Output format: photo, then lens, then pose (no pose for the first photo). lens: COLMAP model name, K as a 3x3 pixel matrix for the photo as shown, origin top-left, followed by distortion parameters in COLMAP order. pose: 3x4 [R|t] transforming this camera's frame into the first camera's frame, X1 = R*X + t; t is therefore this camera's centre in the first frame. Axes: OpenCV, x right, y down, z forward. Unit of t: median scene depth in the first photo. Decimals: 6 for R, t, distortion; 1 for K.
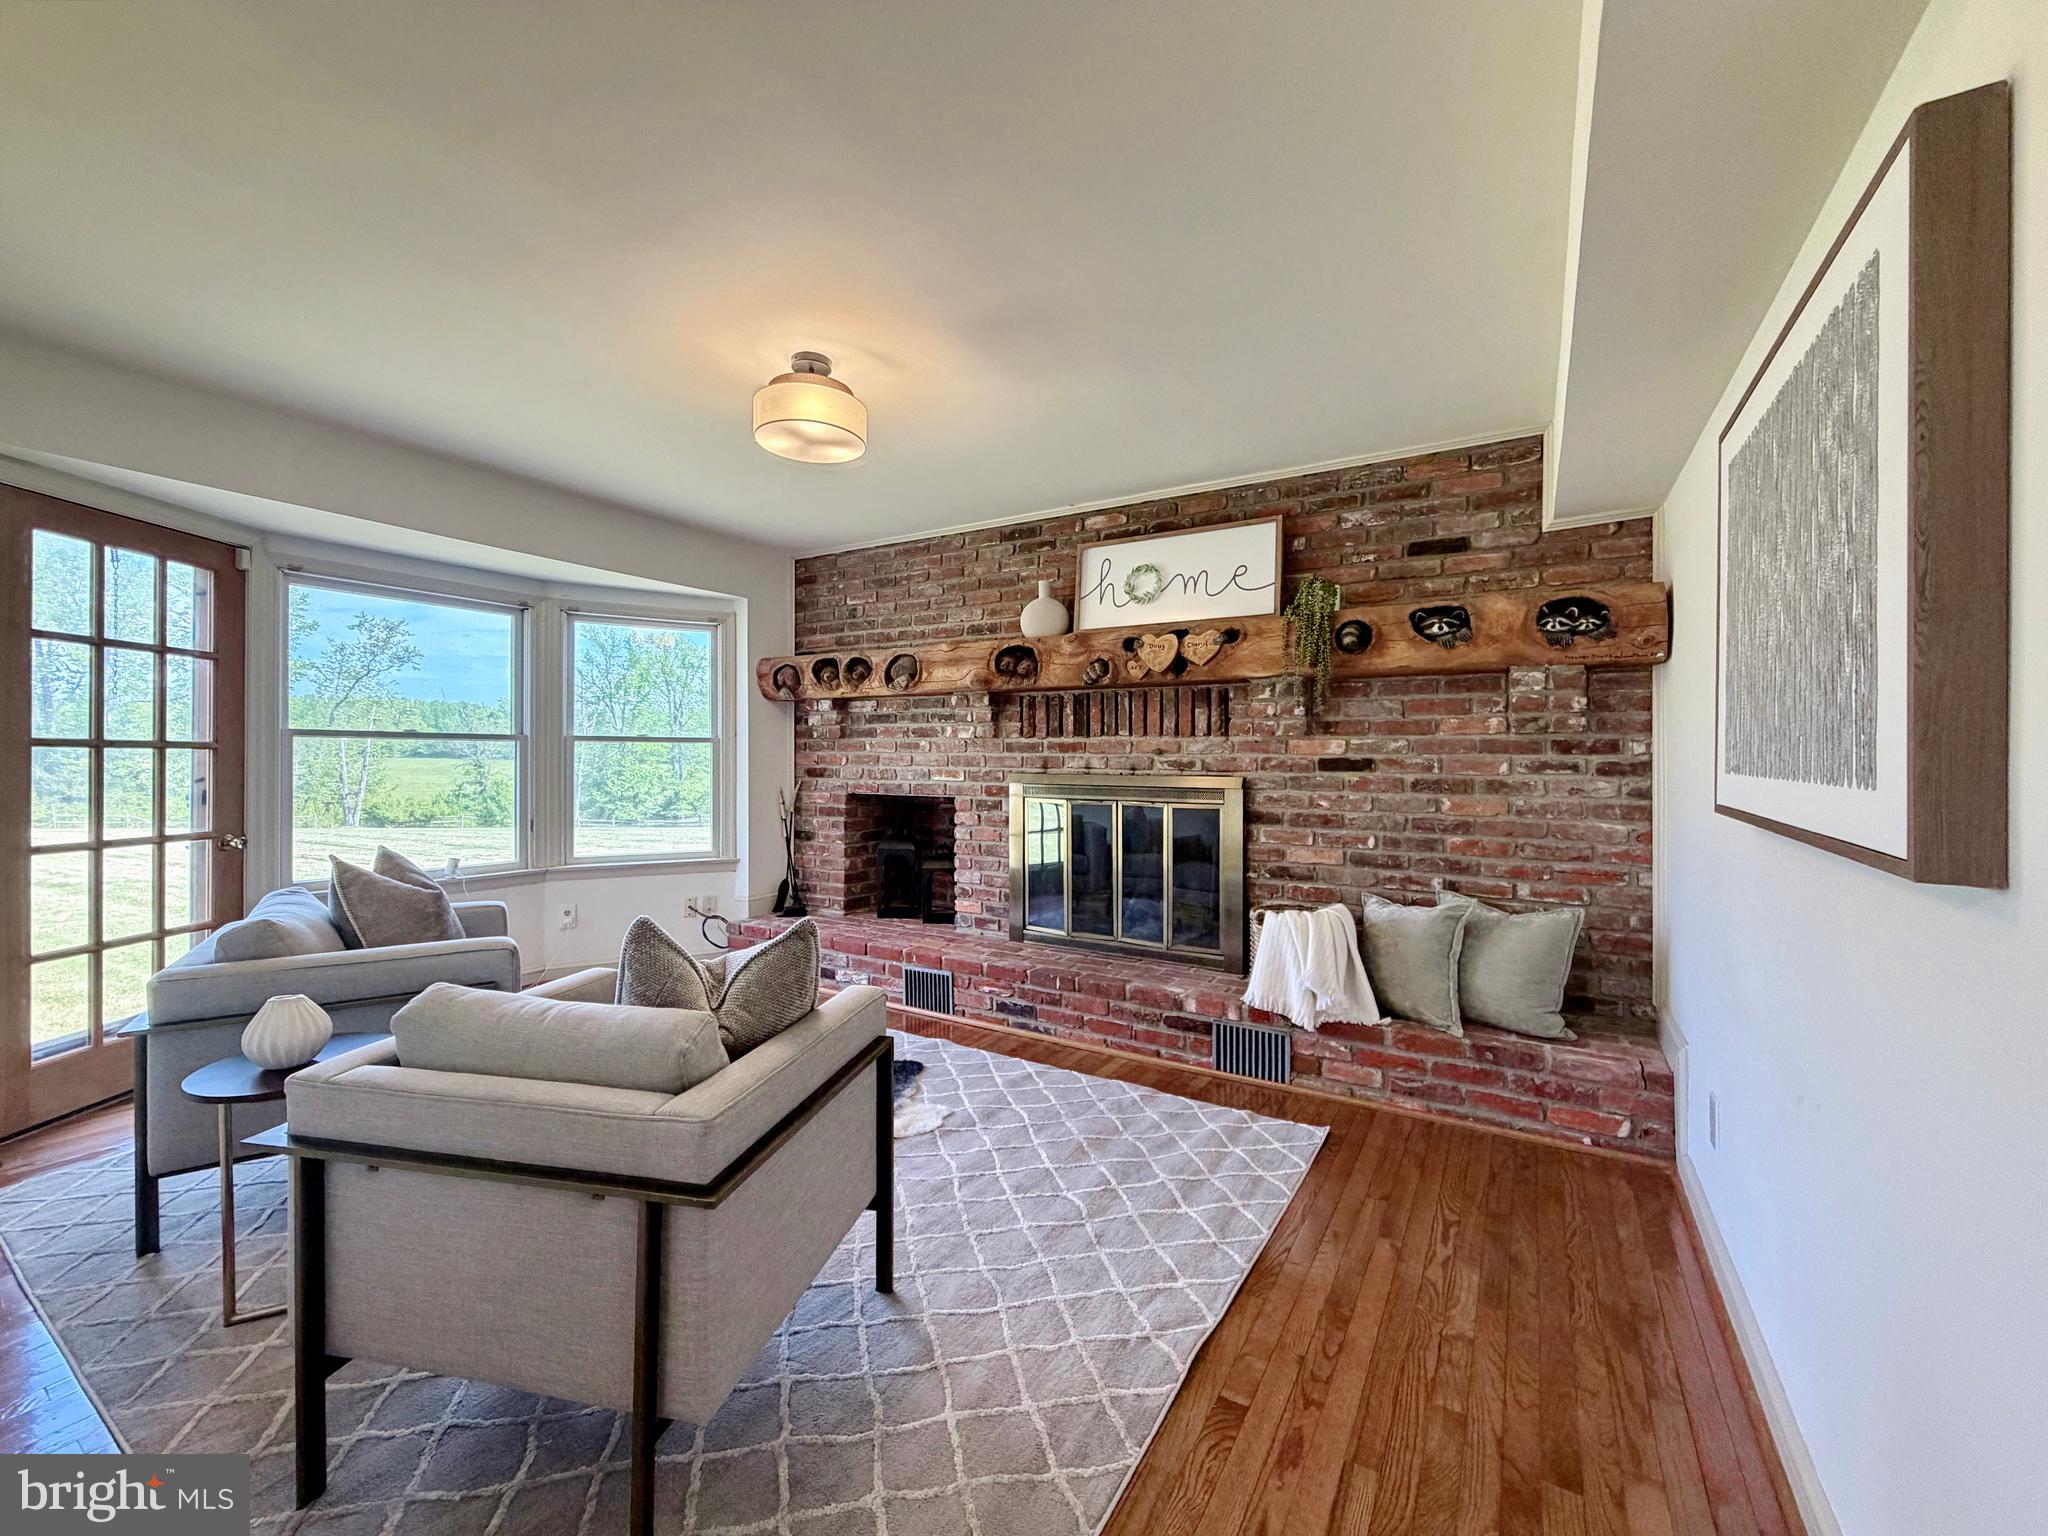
lens RADIAL K [[833.3, 0, 1056.6], [0, 833.3, 741.8], [0, 0, 1]] dist [0.009352, -0.000409]
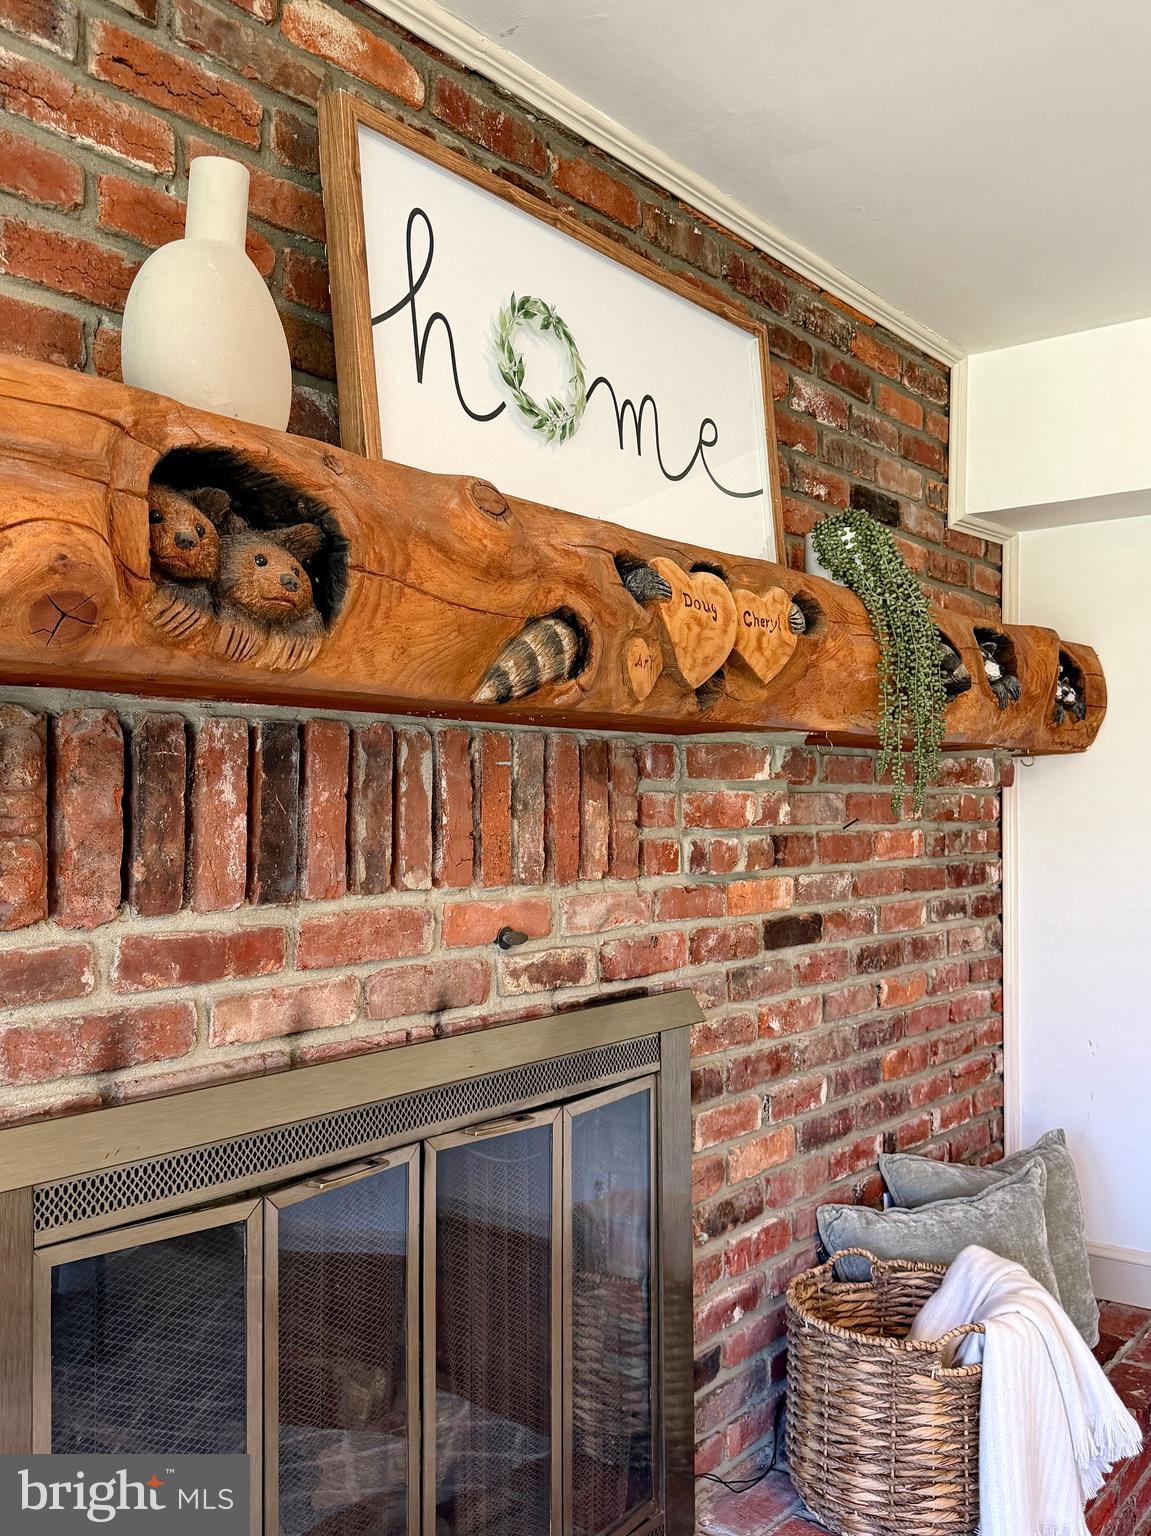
lens RADIAL K [[1301.4, 0, 573.8], [0, 1301.4, 773.3], [0, 0, 1]] dist [0.097462, -0.026506]
pose [[0.159672, 0.017278, 0.987019, -0.358732], [-0.019076, 0.999714, -0.014415, -0.043600], [-0.986986, -0.016526, 0.159956, 0.956571]]
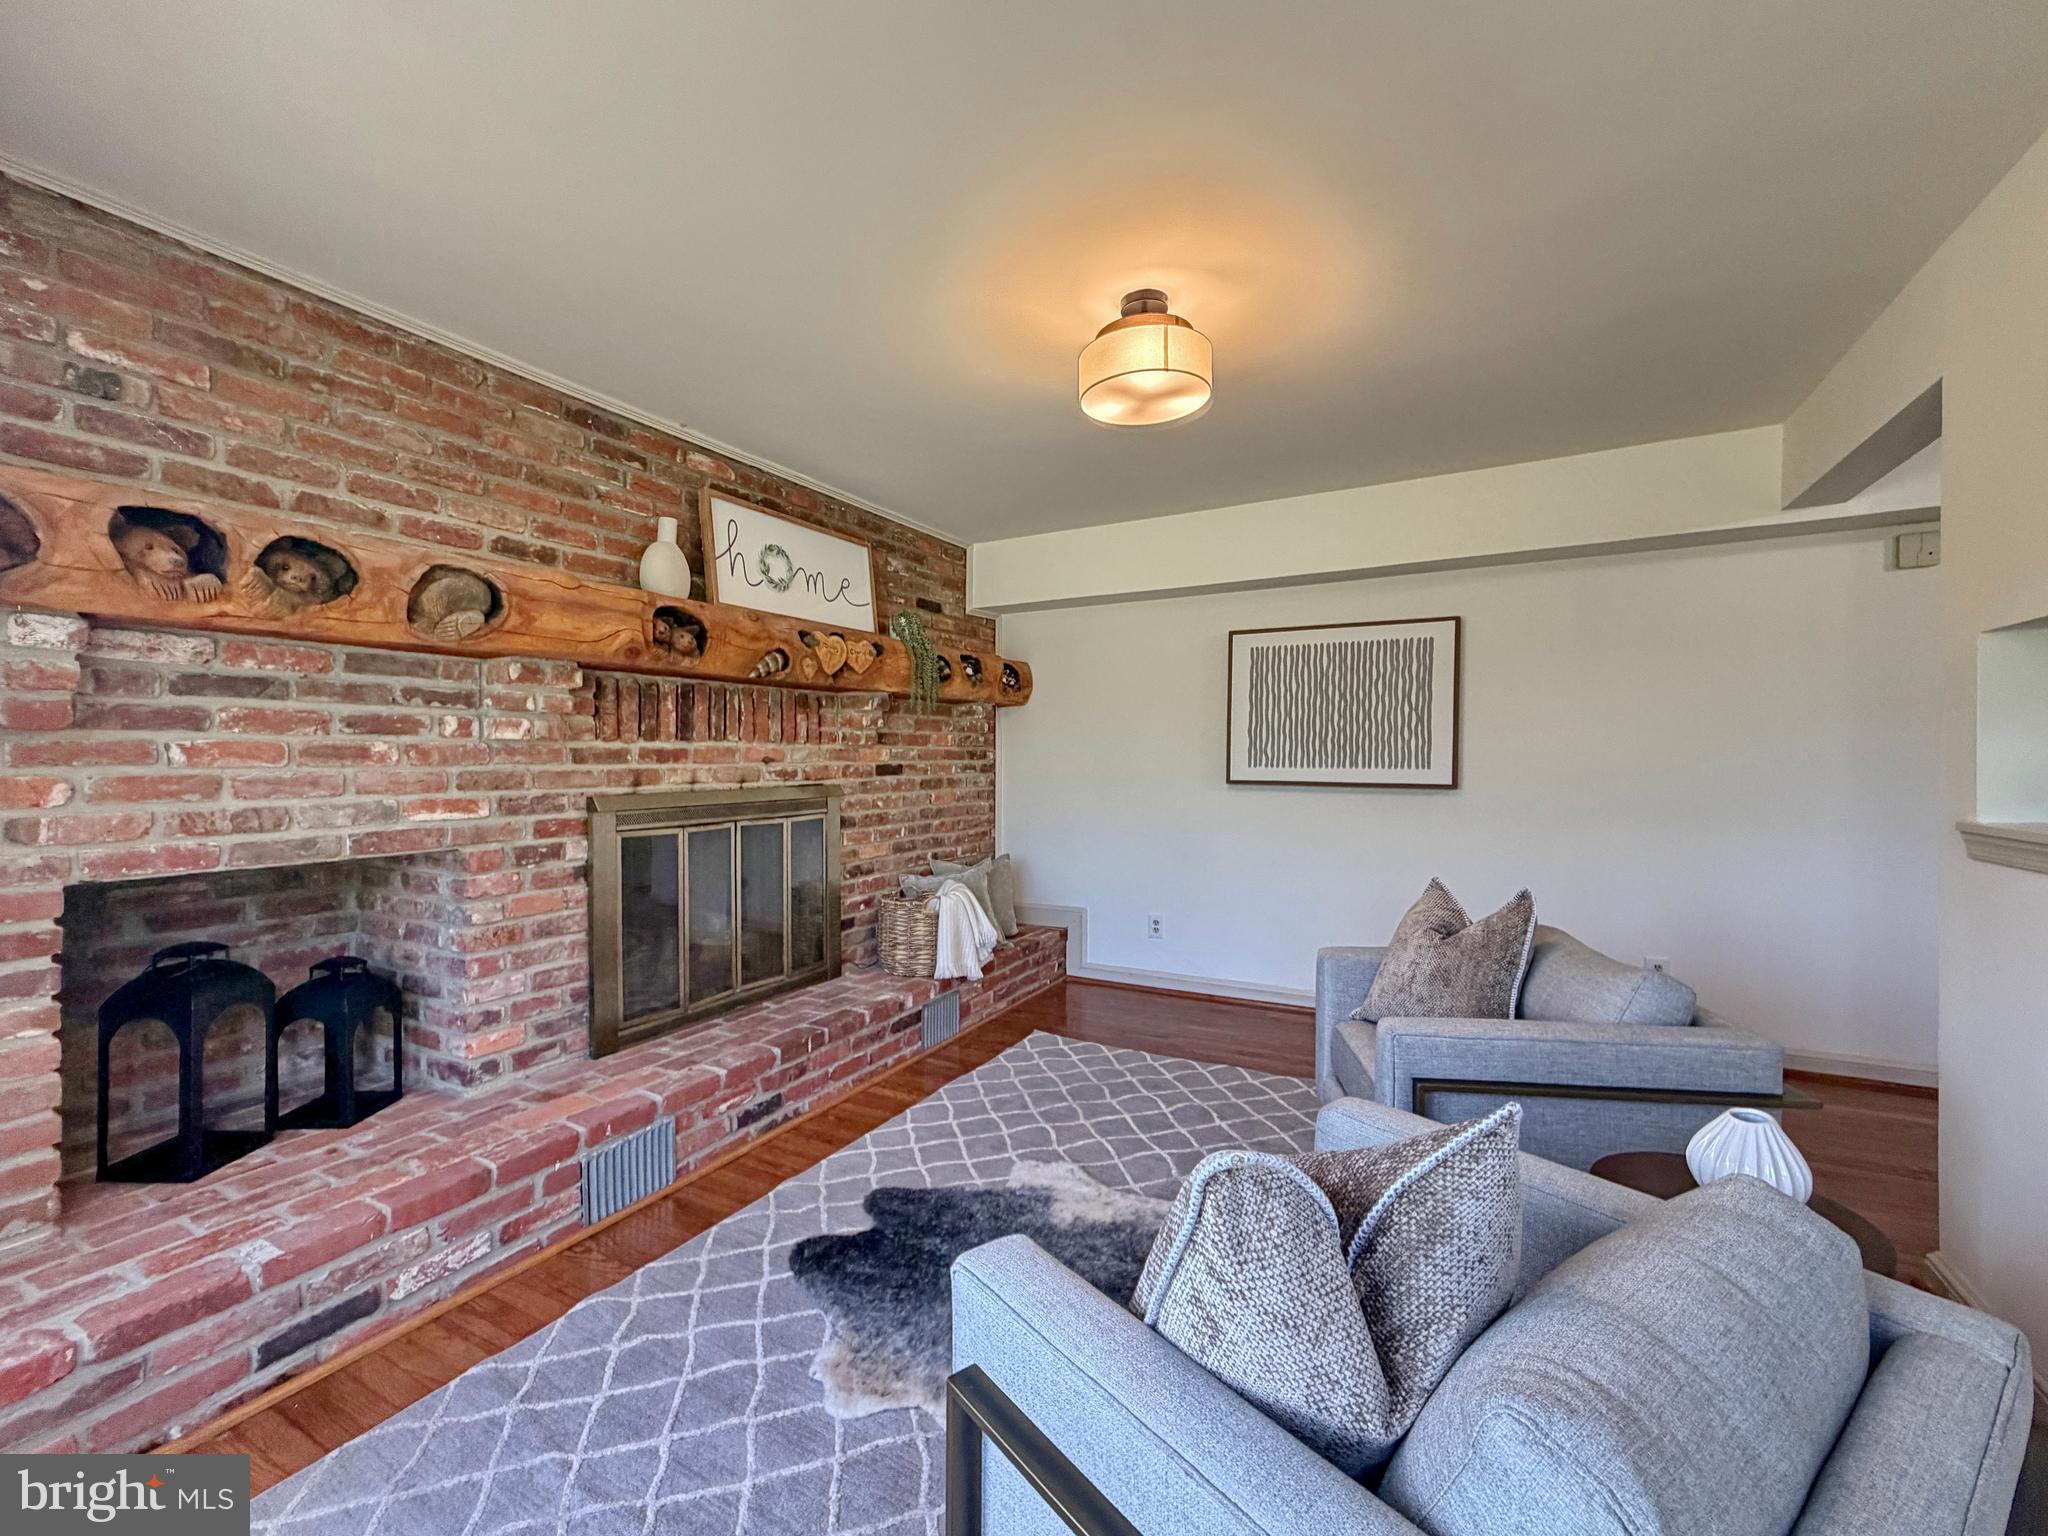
lens RADIAL K [[833.3, 0, 1007.9], [0, 833.3, 748.6], [0, 0, 1]] dist [0.009352, -0.000409]
pose [[-0.004889, 0.003589, 0.999982, -0.800991], [-0.013607, 0.999901, -0.003655, -0.000738], [-0.999895, -0.013625, -0.004839, 0.796352]]
